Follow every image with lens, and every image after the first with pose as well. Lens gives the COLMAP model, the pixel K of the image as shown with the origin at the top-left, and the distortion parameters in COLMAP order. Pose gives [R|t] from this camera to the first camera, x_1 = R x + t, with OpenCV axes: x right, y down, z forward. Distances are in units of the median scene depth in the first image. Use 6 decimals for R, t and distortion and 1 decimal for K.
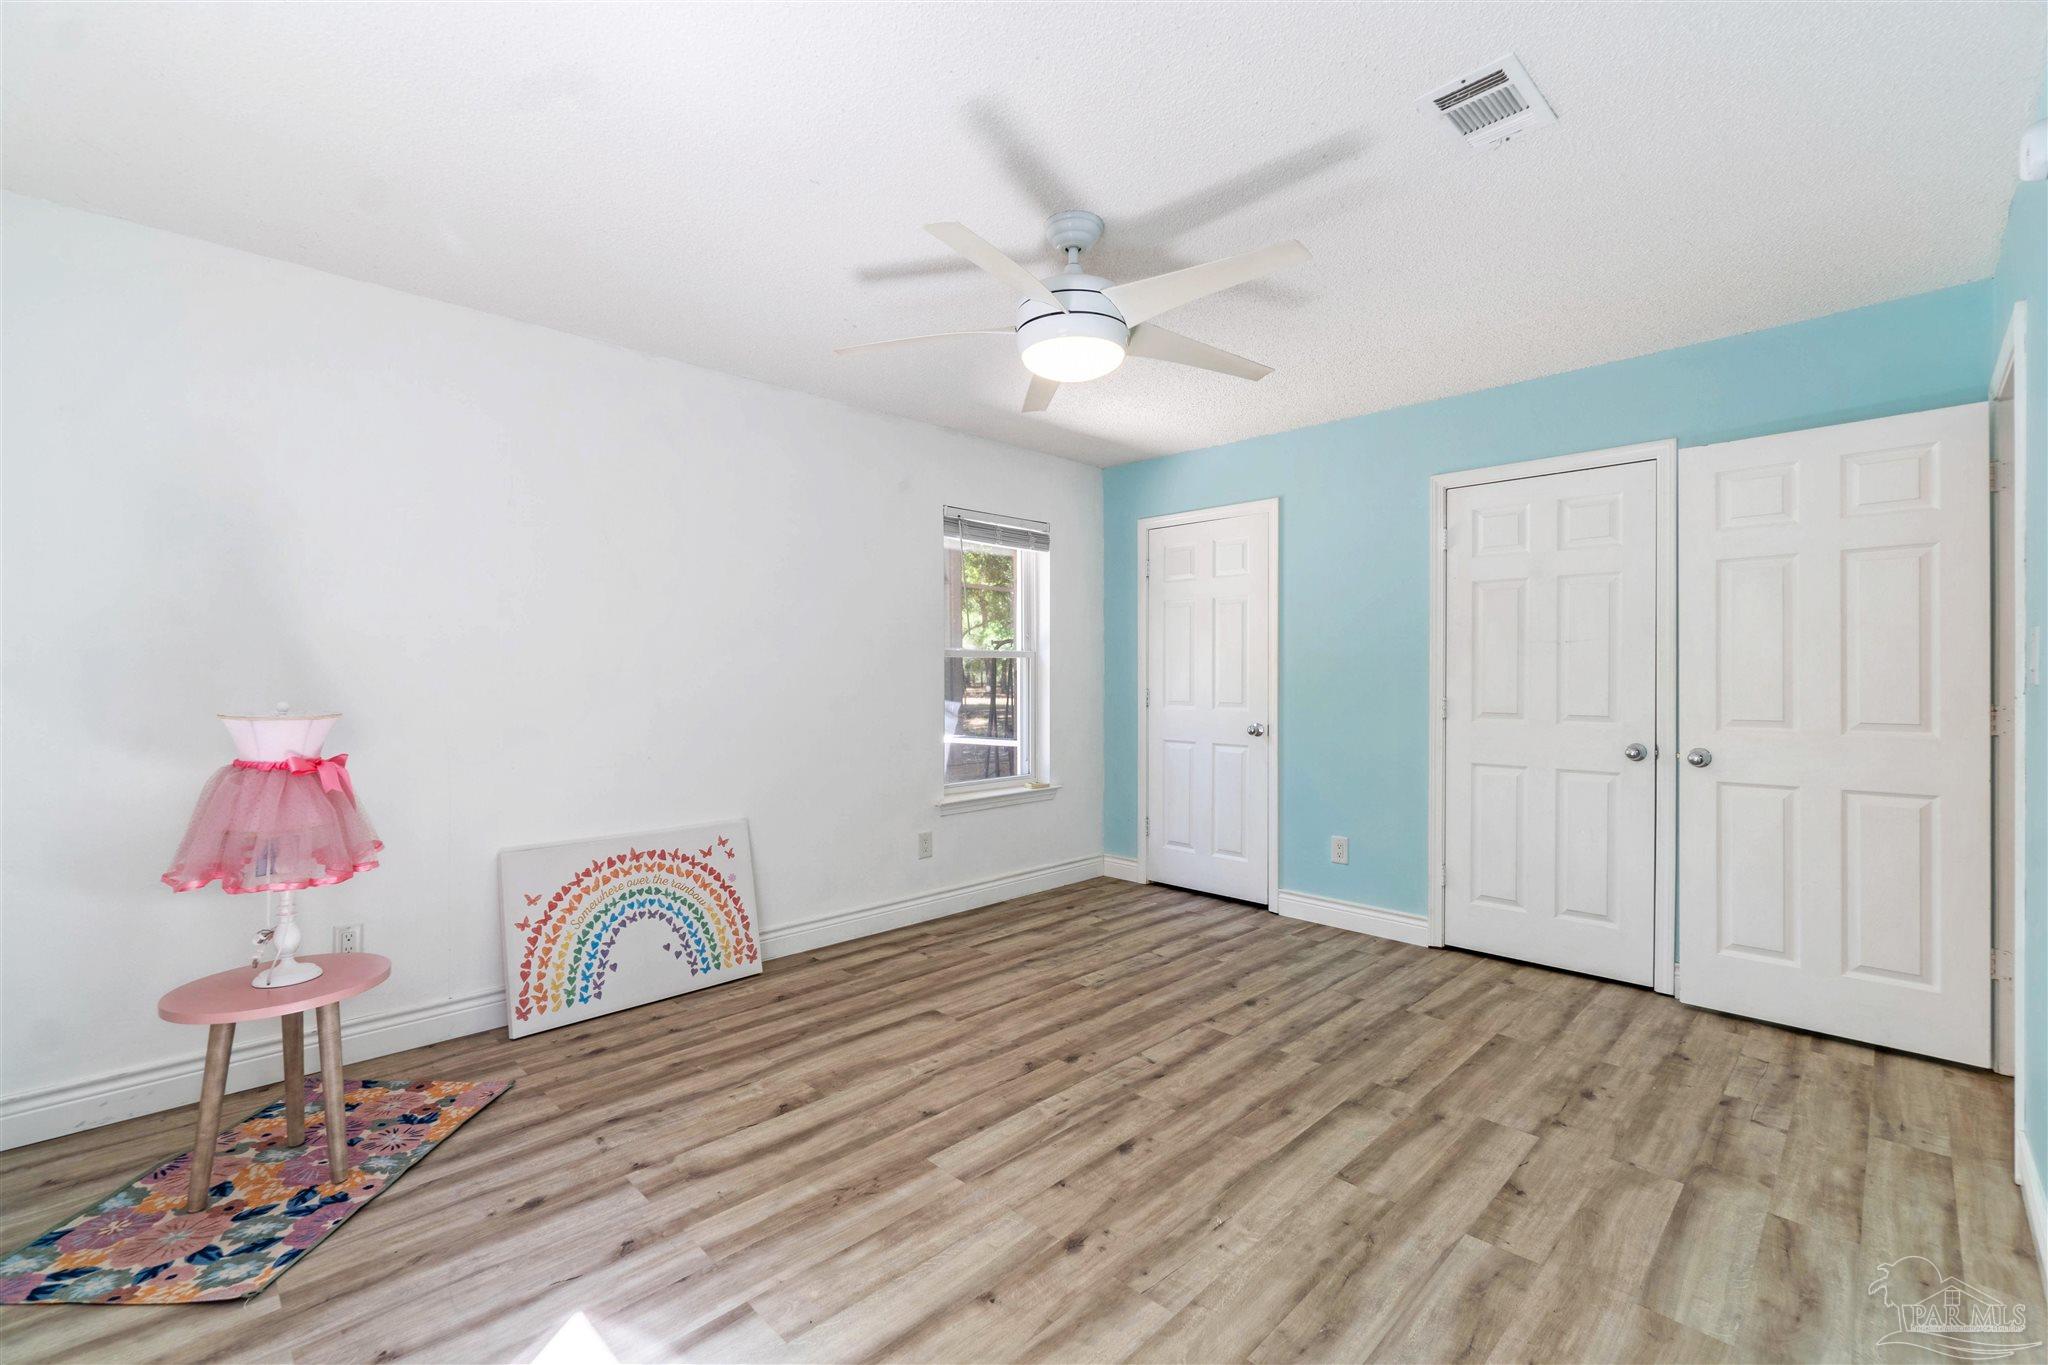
lens RADIAL K [[880.8, 0, 1016.3], [0, 880.8, 679.8], [0, 0, 1]] dist [-0.005718, 0.000928]
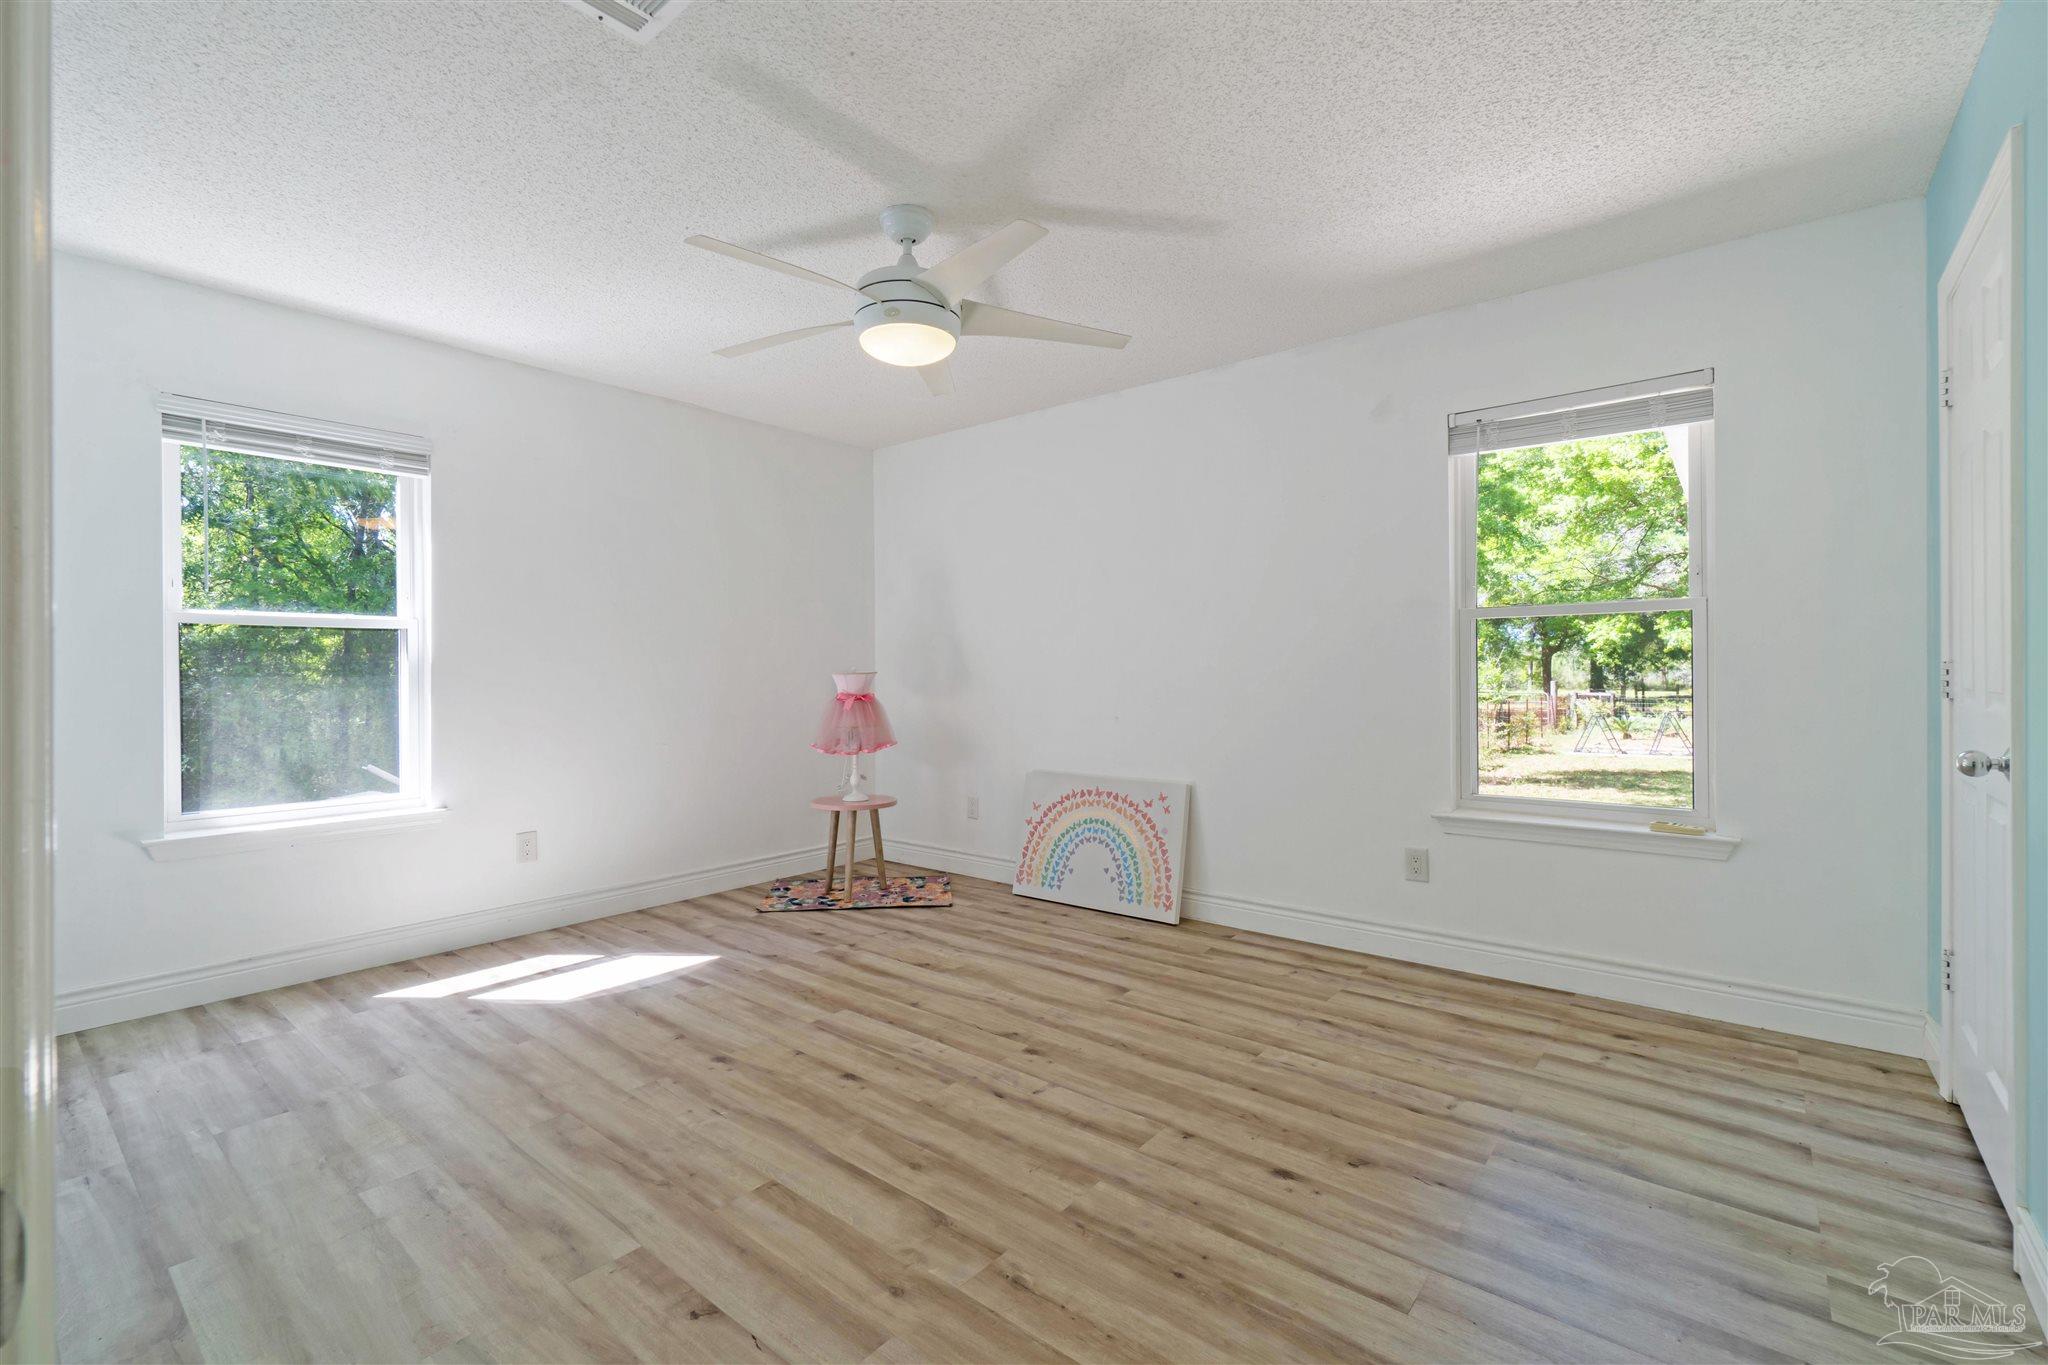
lens RADIAL K [[909.4, 0, 1018.5], [0, 909.4, 683.8], [0, 0, 1]] dist [-0.001953, -0.000112]
pose [[0.095295, 0.015112, -0.995334, 0.915294], [0.000423, 0.999884, 0.015222, 0.023954], [0.995449, -0.001872, 0.095277, 0.807684]]
